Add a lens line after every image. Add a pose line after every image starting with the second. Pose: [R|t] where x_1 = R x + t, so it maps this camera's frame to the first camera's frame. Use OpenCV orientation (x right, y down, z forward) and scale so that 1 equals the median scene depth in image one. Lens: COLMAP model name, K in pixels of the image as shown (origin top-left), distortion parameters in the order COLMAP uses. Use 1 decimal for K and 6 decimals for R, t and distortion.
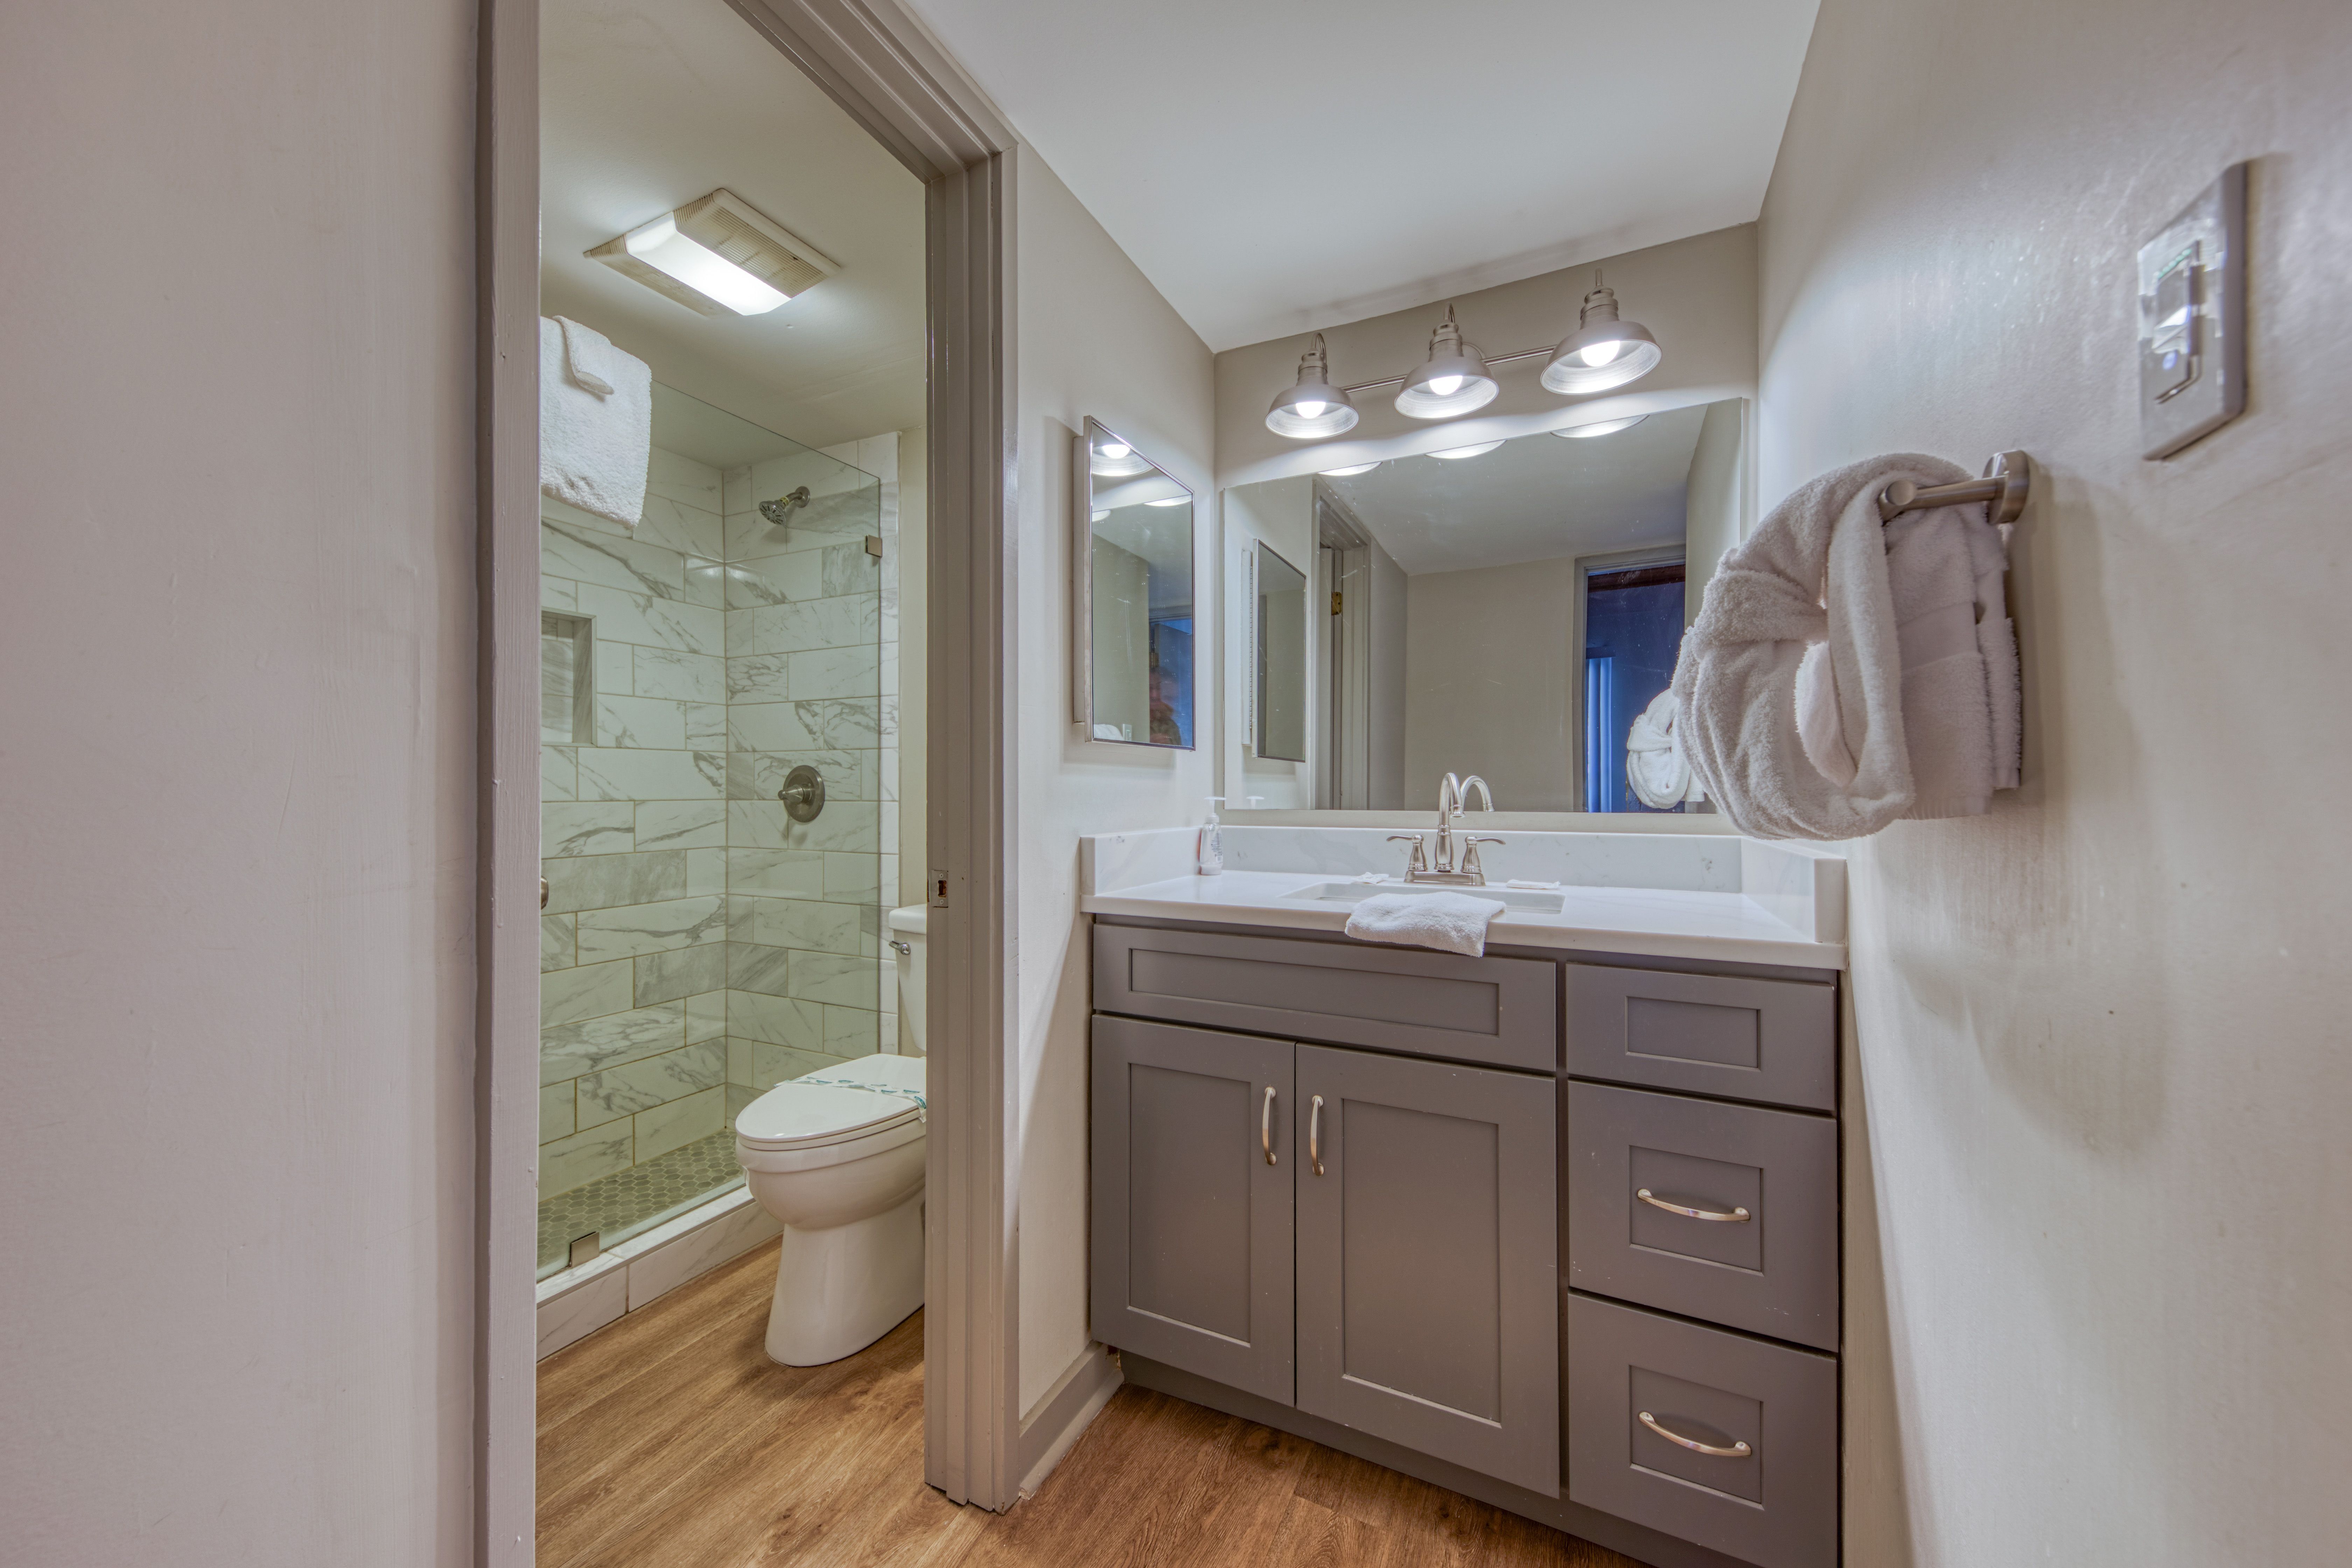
lens RADIAL K [[828.9, 0, 1184.9], [0, 828.9, 799.2], [0, 0, 1]] dist [0.025606, -0.007097]
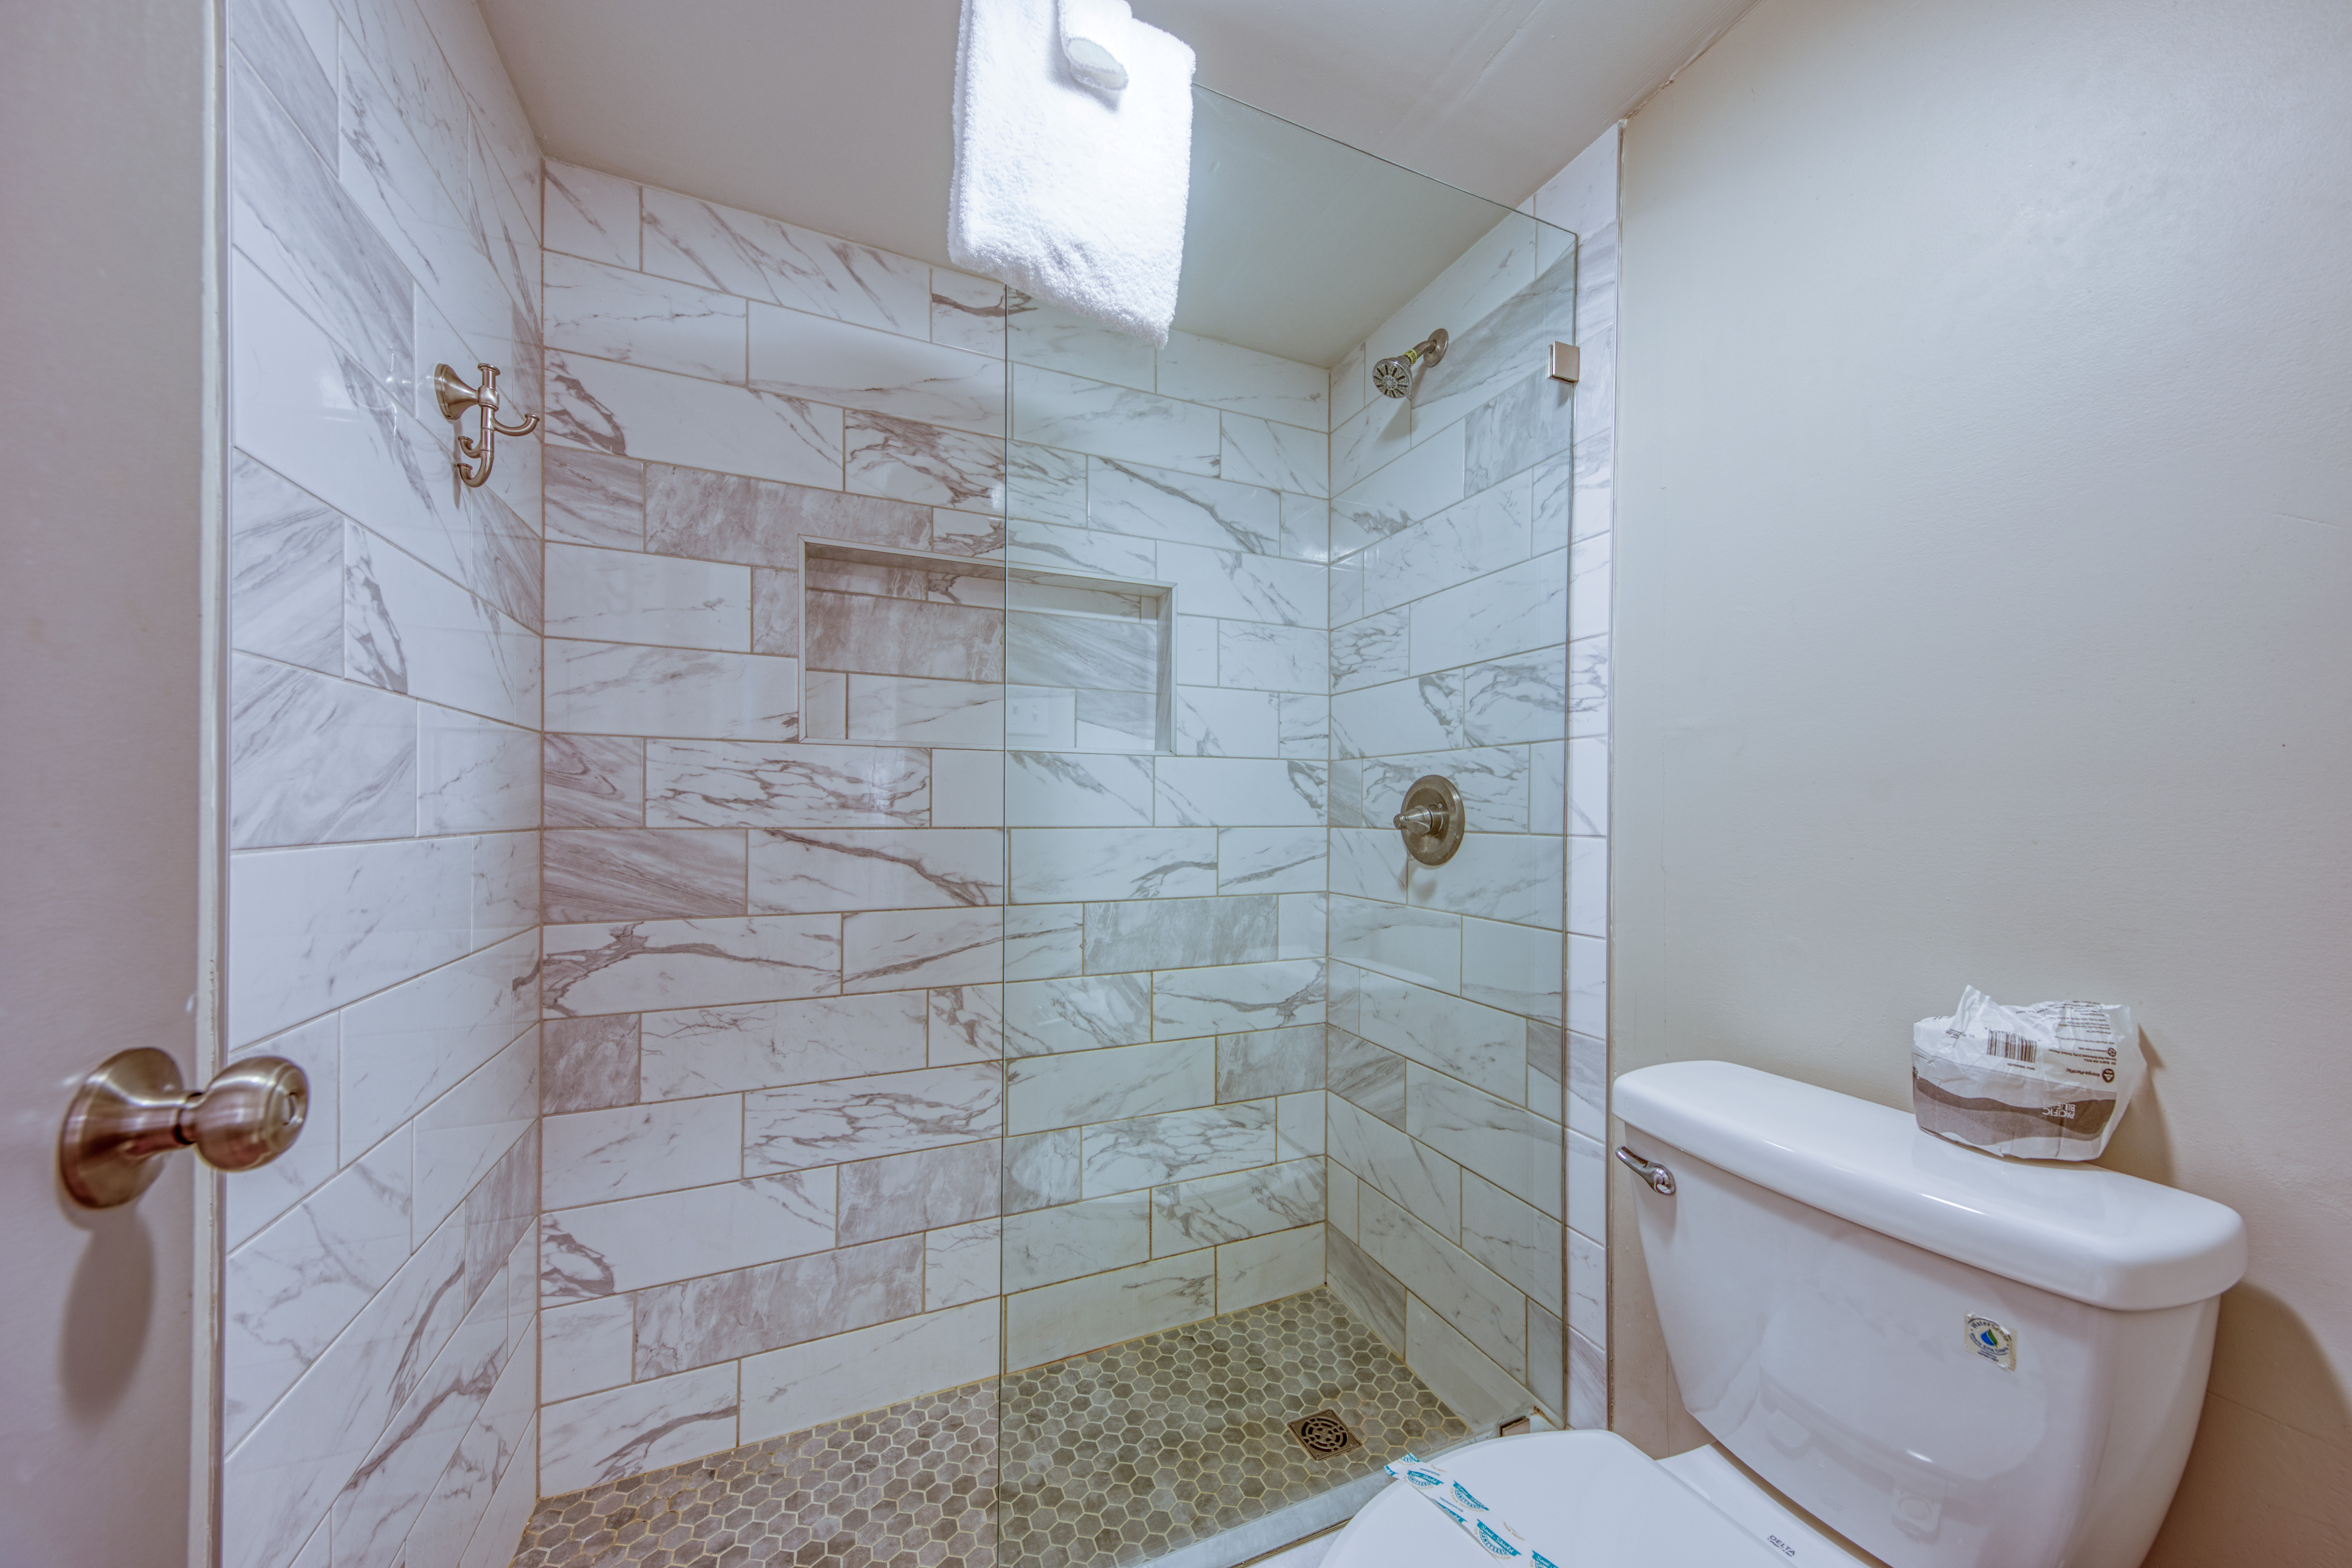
lens RADIAL K [[828.9, 0, 1184.9], [0, 828.9, 799.2], [0, 0, 1]] dist [0.025606, -0.007097]
pose [[0.765266, -0.003923, -0.643702, -0.200352], [-0.013913, 0.999647, -0.022632, -0.005653], [0.643564, 0.026275, 0.764941, 0.408762]]
